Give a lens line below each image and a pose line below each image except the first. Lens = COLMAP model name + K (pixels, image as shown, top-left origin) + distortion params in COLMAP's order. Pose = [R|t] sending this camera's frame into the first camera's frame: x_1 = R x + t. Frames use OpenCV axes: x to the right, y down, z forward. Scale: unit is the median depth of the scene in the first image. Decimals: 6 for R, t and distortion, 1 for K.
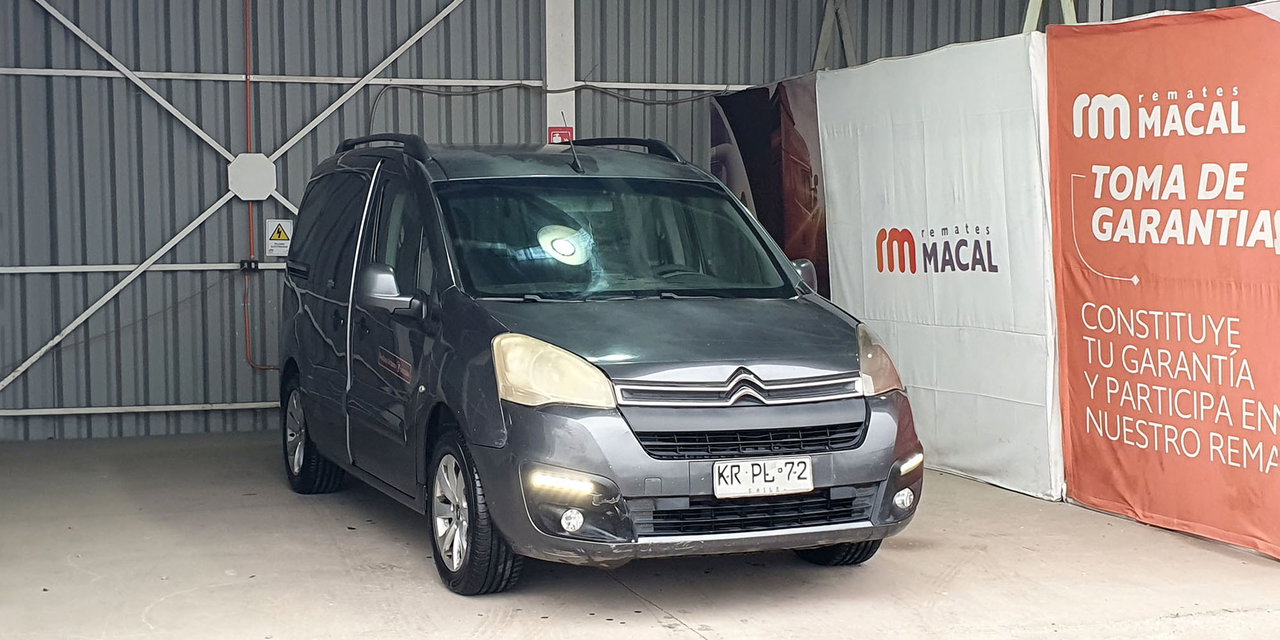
lens RADIAL K [[1717.7, 0, 600.1], [0, 1717.7, 318.4], [0, 0, 1]] dist [0.320718, -1.389338]
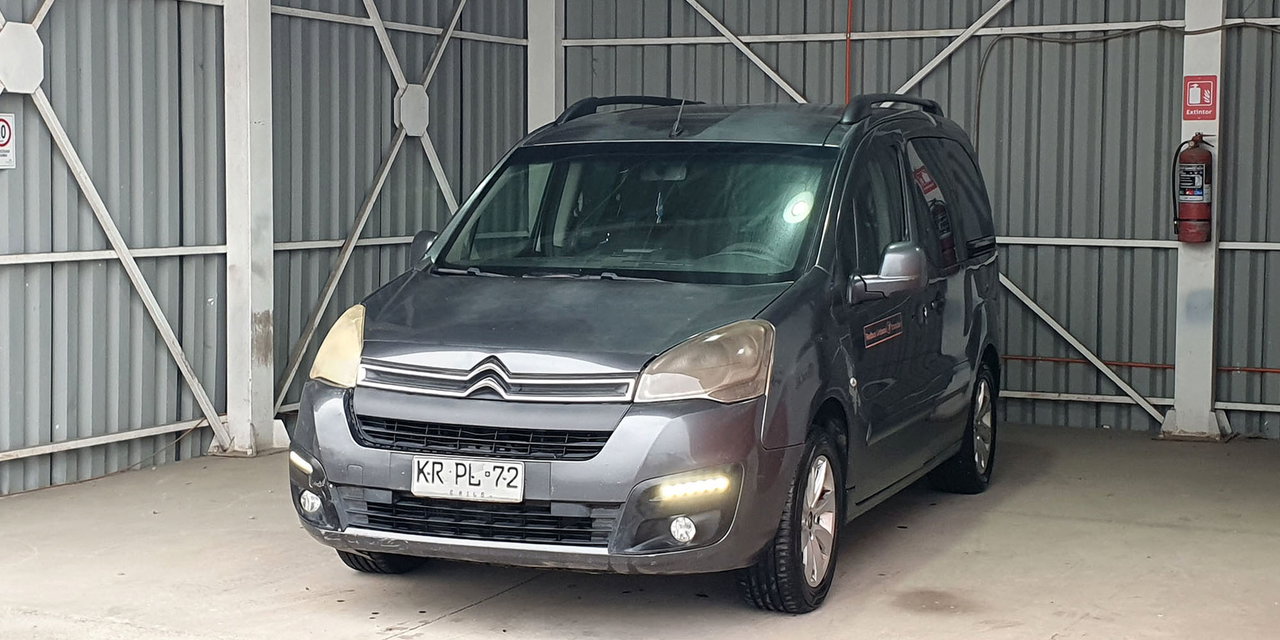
lens RADIAL K [[1887.7, 0, 598.9], [0, 1887.7, 324.3], [0, 0, 1]] dist [0.290356, -1.219288]
pose [[0.737597, 0.061646, -0.672421, 0.784415], [-0.052847, 0.998040, 0.033528, -0.023525], [0.673170, 0.010805, 0.739409, 0.320703]]
